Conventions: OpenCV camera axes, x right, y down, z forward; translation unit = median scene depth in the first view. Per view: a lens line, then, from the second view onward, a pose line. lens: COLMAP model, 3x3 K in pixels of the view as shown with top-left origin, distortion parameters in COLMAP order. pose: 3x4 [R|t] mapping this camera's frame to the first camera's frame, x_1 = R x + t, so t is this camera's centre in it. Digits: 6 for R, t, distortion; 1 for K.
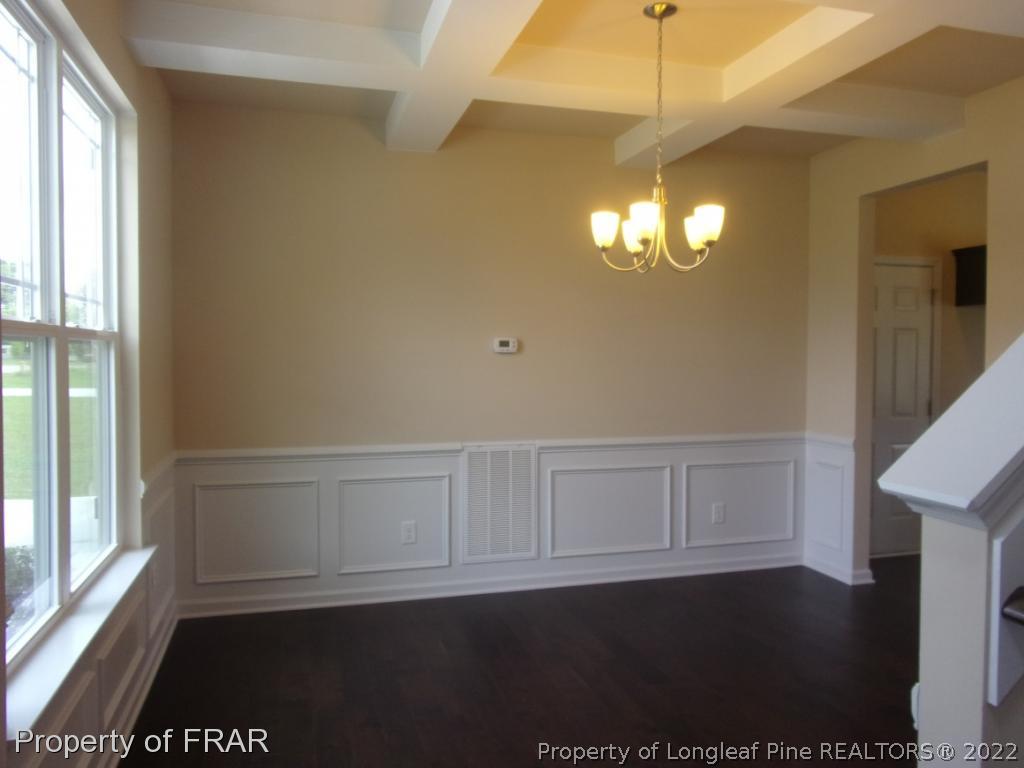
lens RADIAL K [[778.5, 0, 513.7], [0, 778.5, 389.5], [0, 0, 1]] dist [0.010628, -0.031499]
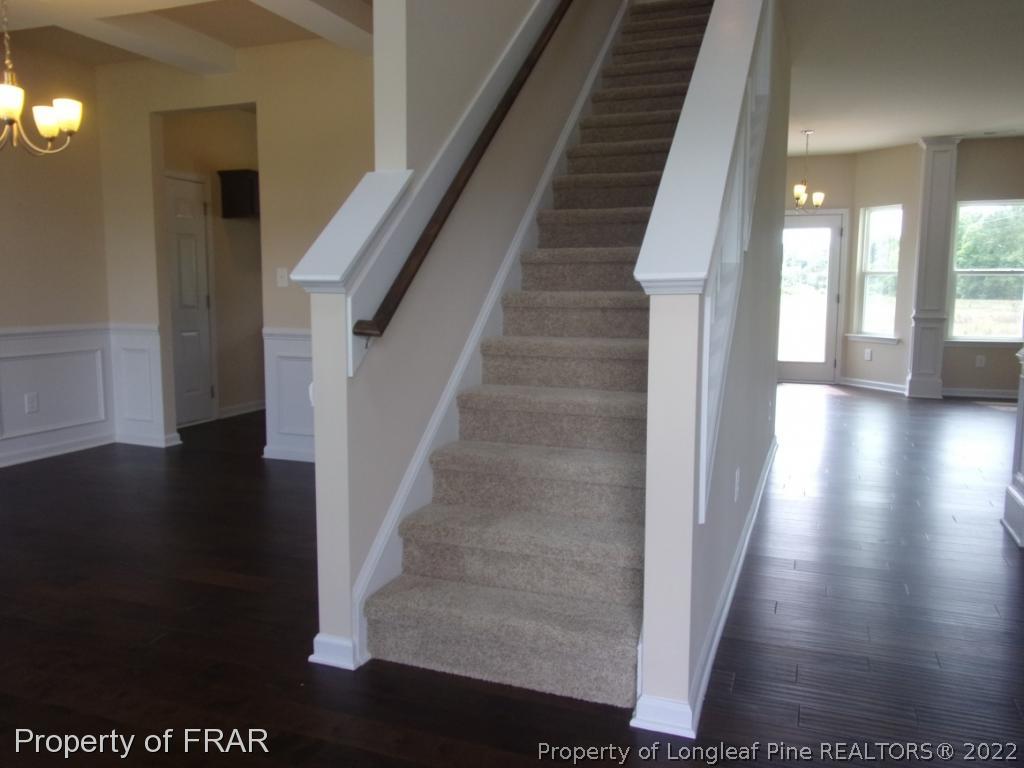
lens RADIAL K [[778.5, 0, 514.1], [0, 778.5, 380.1], [0, 0, 1]] dist [0.010628, -0.031499]
pose [[0.609432, -0.086100, 0.788150, -0.165720], [0.019285, 0.995402, 0.093829, 0.047257], [-0.792604, -0.041983, 0.608290, -0.136414]]
